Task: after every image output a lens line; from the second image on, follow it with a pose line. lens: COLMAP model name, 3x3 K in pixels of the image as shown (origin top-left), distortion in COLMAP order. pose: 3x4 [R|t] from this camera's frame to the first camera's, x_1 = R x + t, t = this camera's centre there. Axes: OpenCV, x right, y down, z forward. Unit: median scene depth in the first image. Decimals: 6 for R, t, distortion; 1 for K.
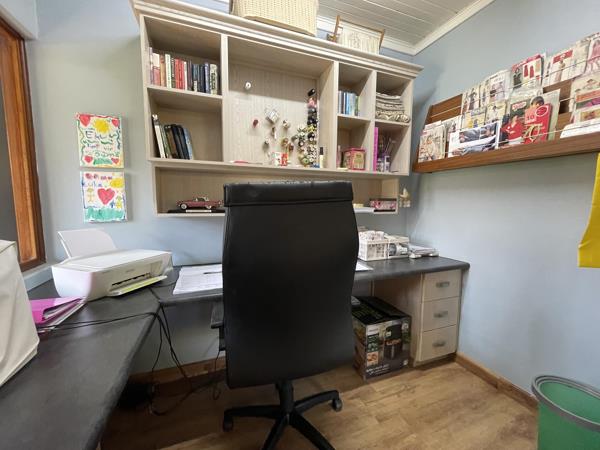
lens RADIAL K [[240.6, 0, 299.1], [0, 240.6, 225.8], [0, 0, 1]] dist [-0.004057, -0.000568]
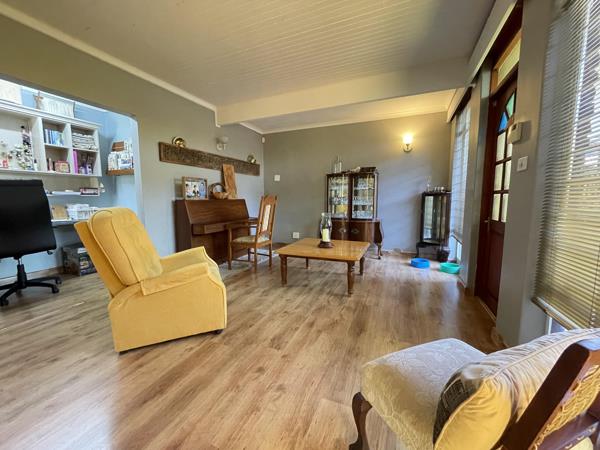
lens RADIAL K [[240.6, 0, 298.8], [0, 240.6, 225.8], [0, 0, 1]] dist [-0.004057, -0.000568]
pose [[0.699316, -0.092752, 0.708769, 0.154558], [0.078939, 0.995502, 0.052388, 0.239892], [-0.710440, 0.019314, 0.703492, -1.669088]]
